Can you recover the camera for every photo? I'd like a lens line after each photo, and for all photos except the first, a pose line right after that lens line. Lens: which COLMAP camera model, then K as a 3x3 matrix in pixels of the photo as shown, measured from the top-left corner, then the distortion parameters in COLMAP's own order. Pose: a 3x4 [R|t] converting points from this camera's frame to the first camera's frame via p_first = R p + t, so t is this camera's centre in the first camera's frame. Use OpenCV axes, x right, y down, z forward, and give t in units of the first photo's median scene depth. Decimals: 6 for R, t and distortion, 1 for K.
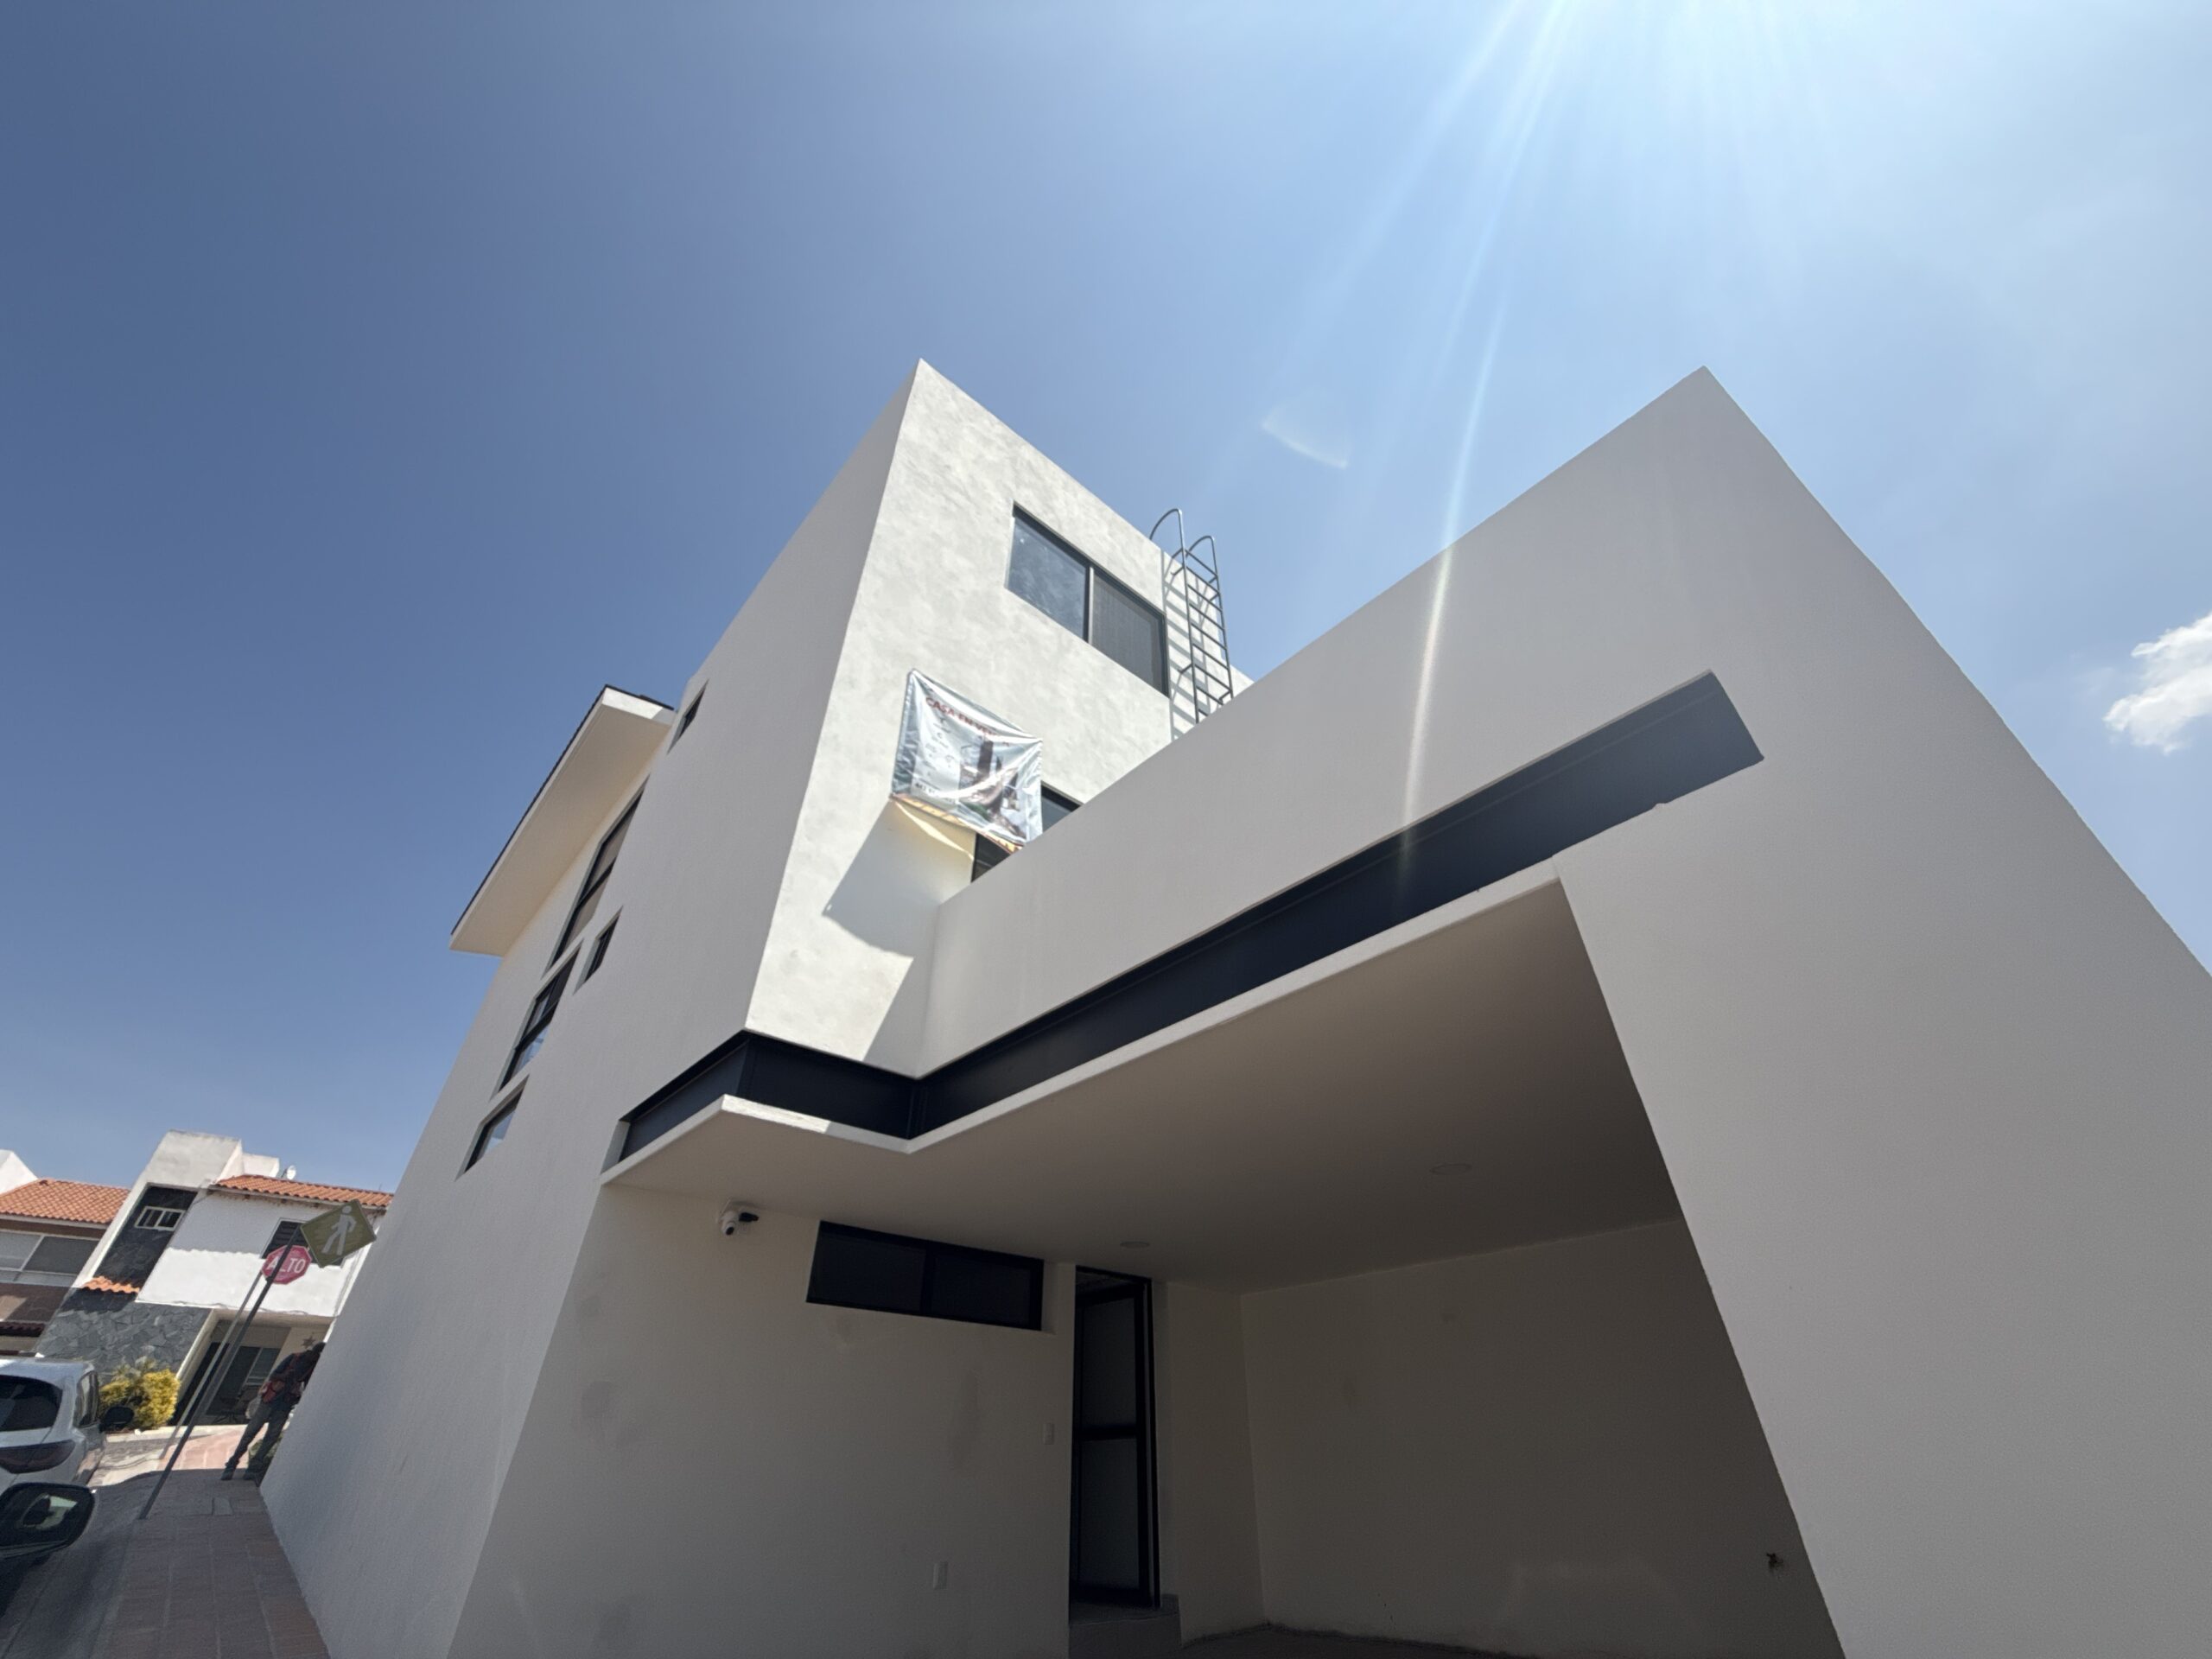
lens RADIAL K [[878.4, 0, 1105.6], [0, 878.4, 834.4], [0, 0, 1]] dist [-0.000620, 0.000671]
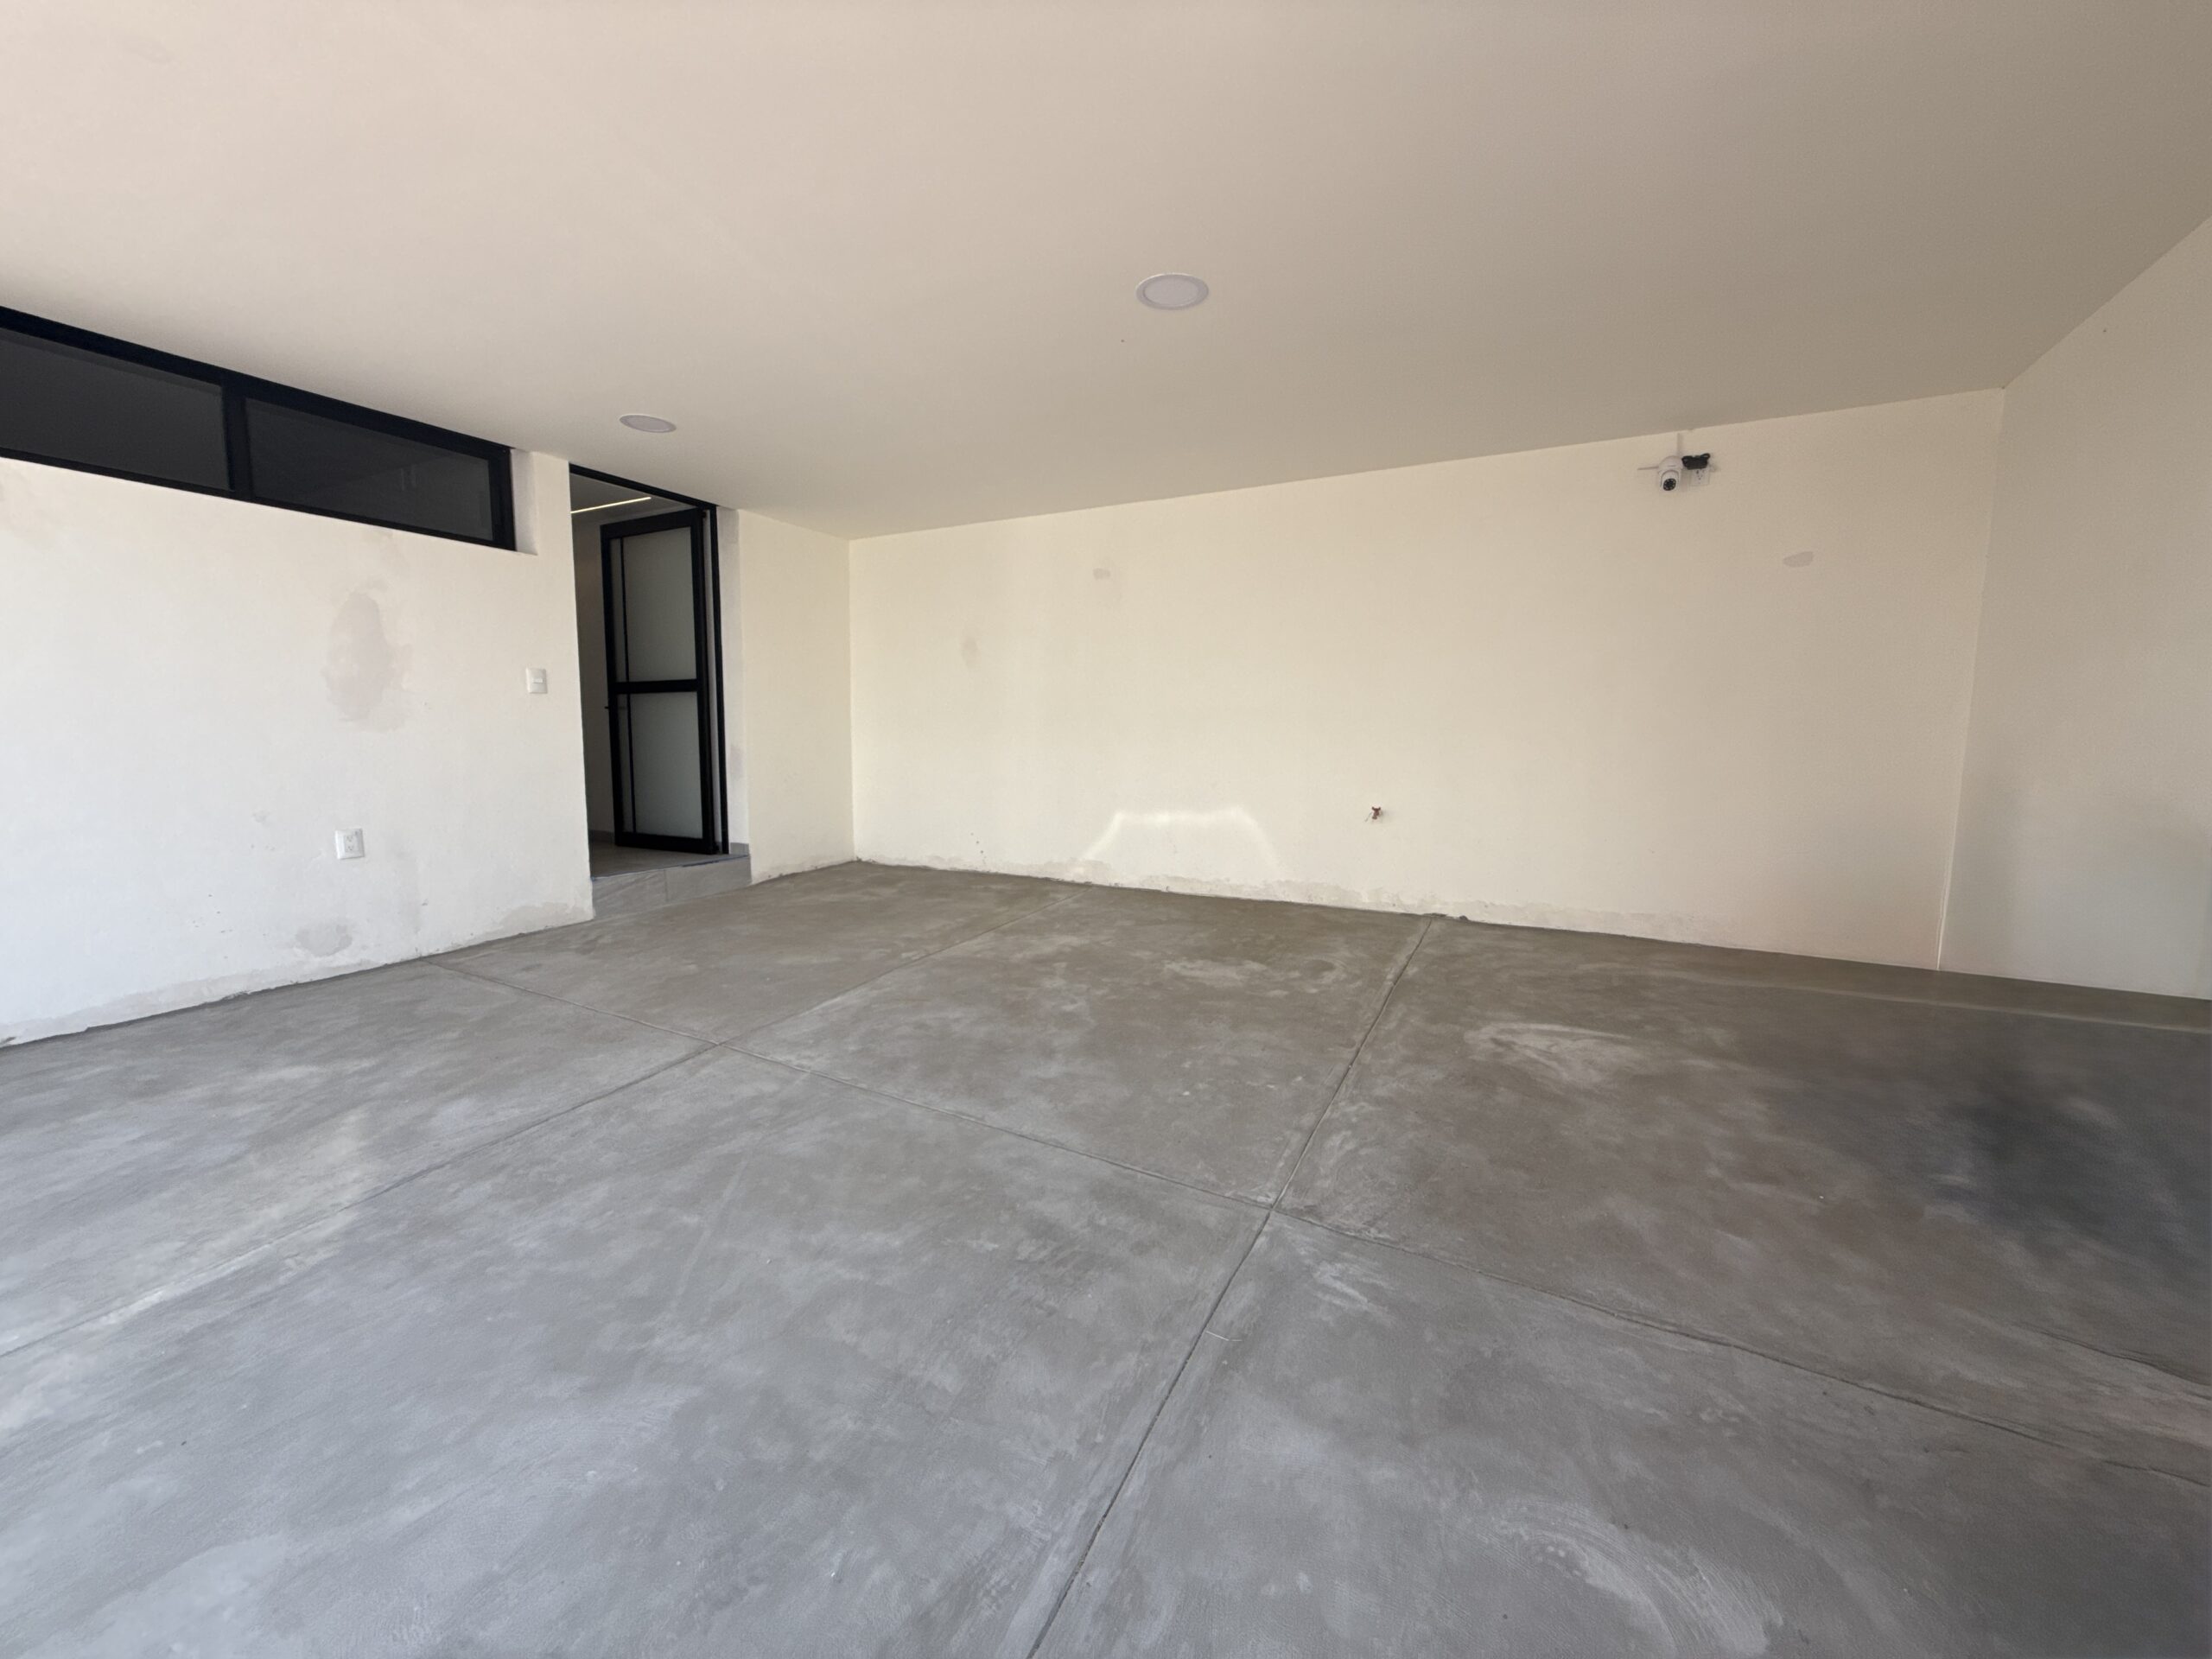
lens RADIAL K [[878.4, 0, 1105.6], [0, 878.4, 834.4], [0, 0, 1]] dist [-0.000620, 0.000671]
pose [[0.940966, -0.026396, 0.337470, 0.119278], [-0.210187, 0.735913, 0.643625, 0.215487], [-0.265338, -0.676561, 0.686921, 0.302593]]
